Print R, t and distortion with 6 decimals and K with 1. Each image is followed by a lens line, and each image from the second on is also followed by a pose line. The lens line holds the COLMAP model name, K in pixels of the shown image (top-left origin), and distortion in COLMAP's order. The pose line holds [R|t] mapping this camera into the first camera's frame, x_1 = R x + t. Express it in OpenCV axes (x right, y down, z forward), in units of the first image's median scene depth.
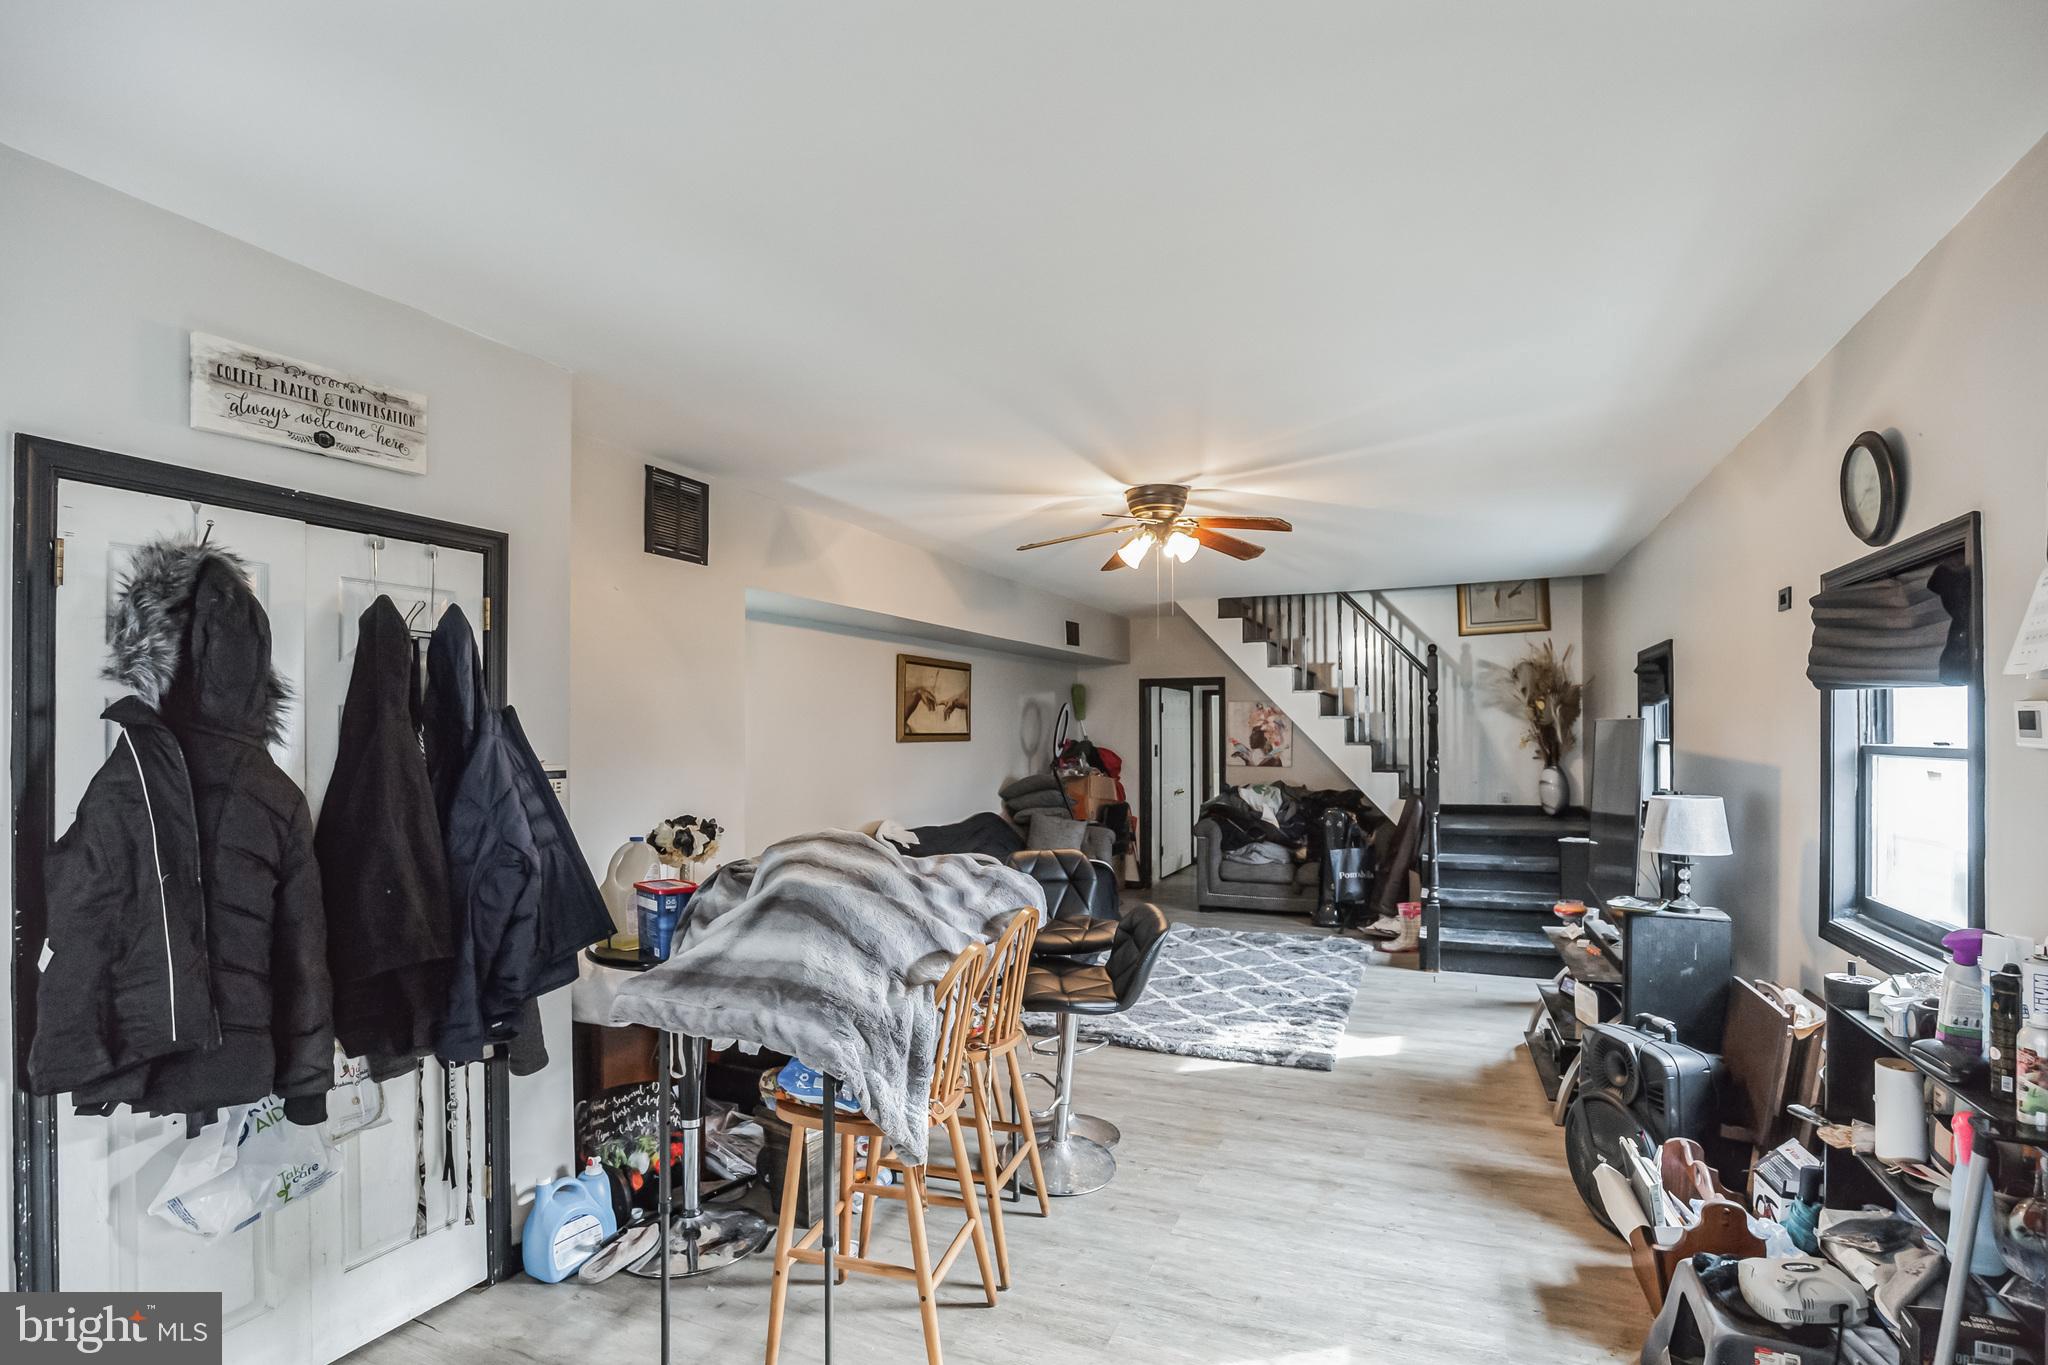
lens RADIAL K [[956.5, 0, 1030.5], [0, 956.5, 737.8], [0, 0, 1]] dist [-0.028440, 0.000892]
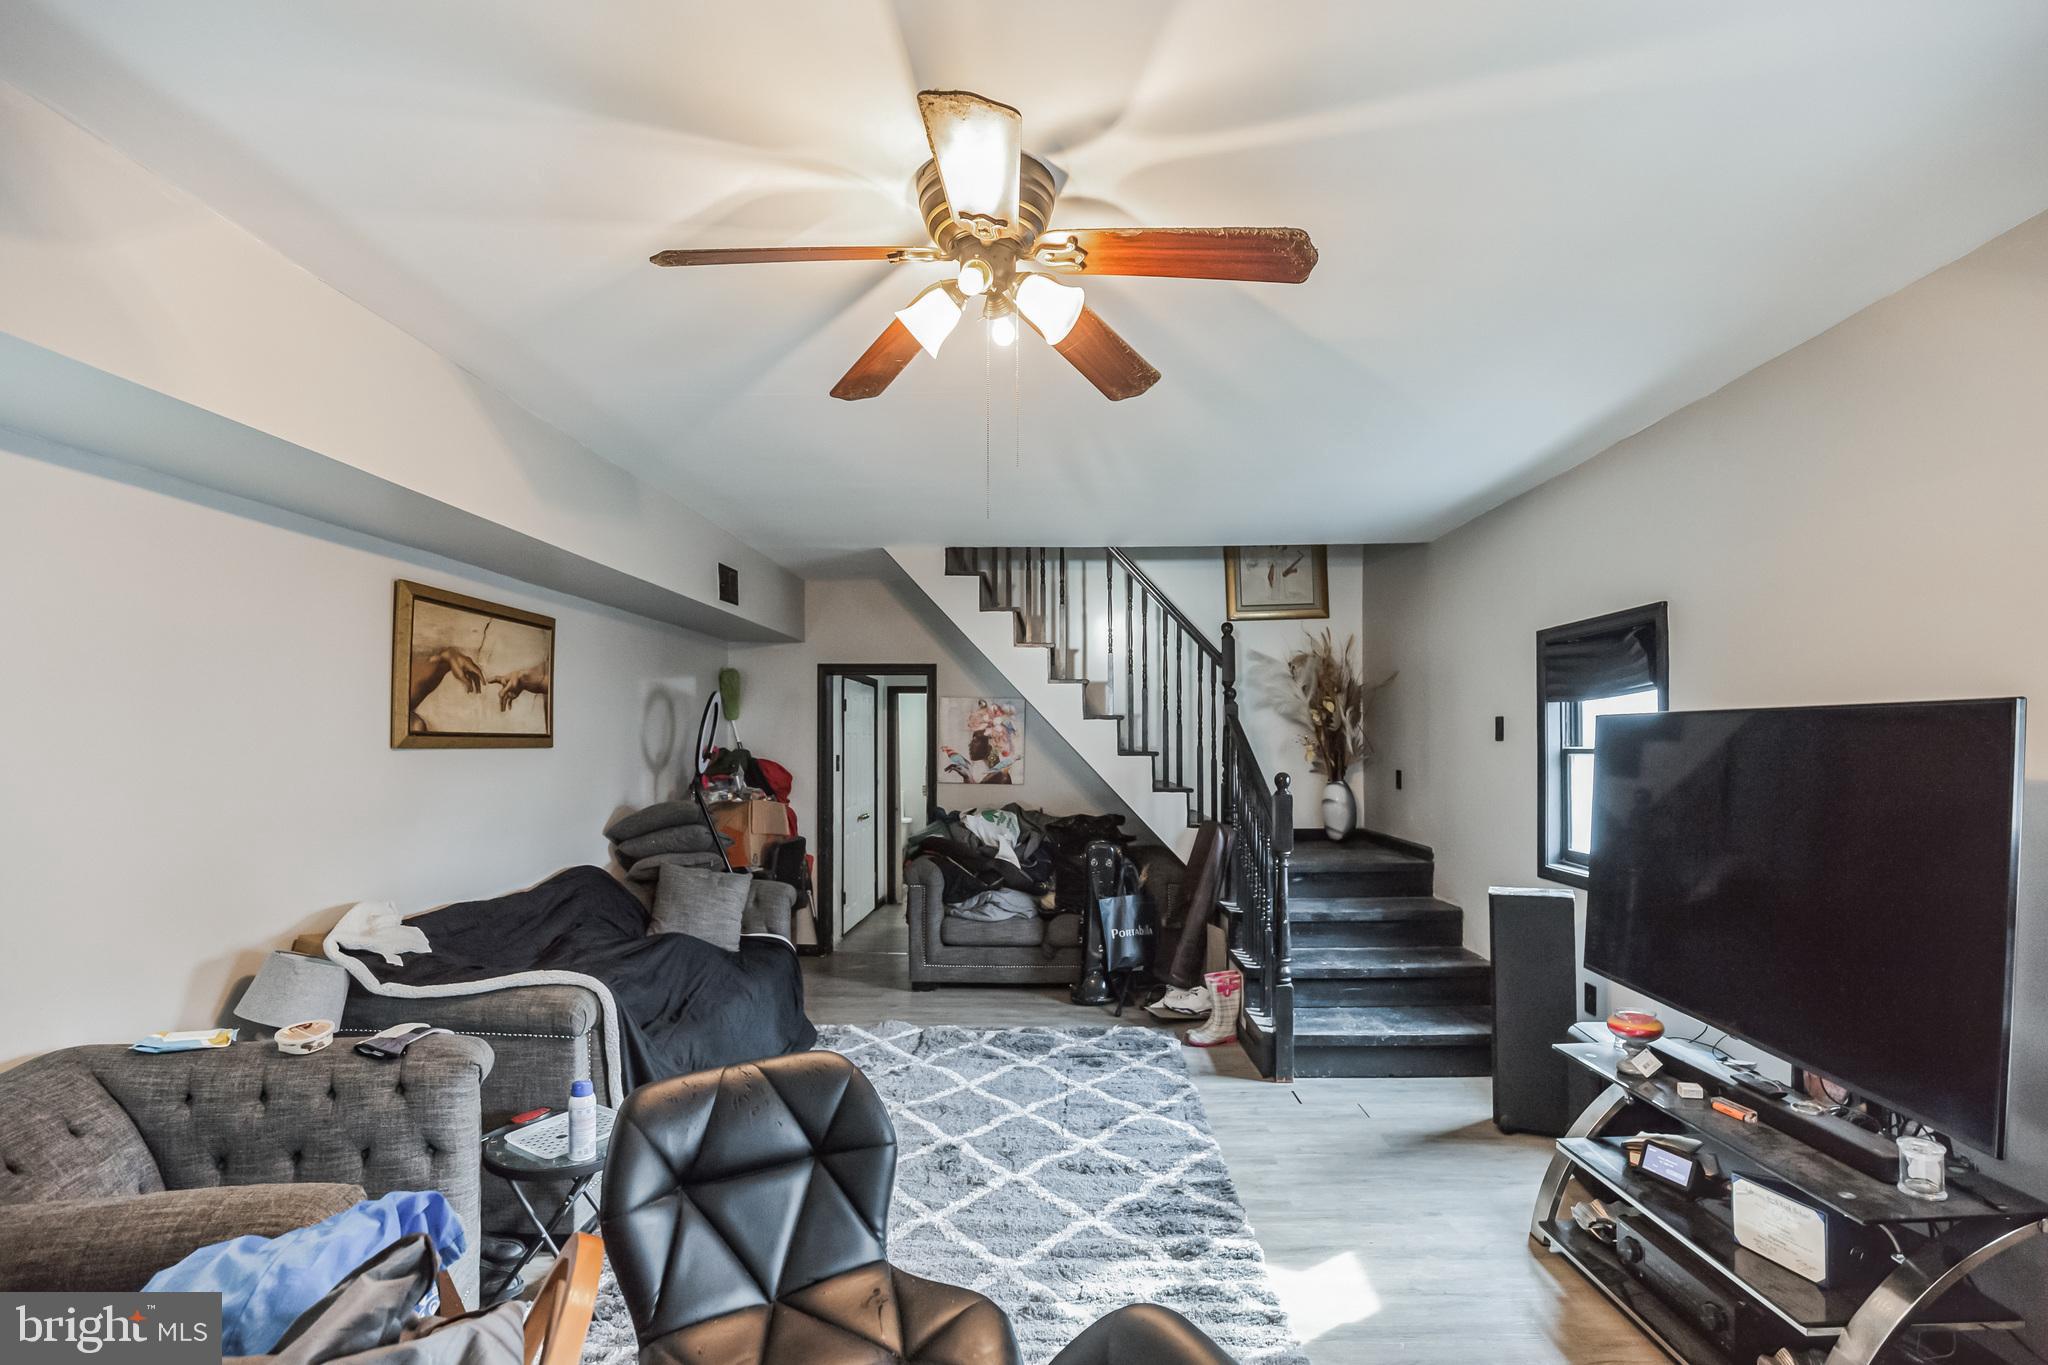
lens RADIAL K [[956.5, 0, 1030.5], [0, 956.5, 737.8], [0, 0, 1]] dist [-0.028440, 0.000892]
pose [[0.927406, 0.007615, 0.373979, -0.007843], [-0.003131, 0.999916, -0.012596, 0.003528], [-0.374044, 0.010511, 0.927352, 0.328936]]
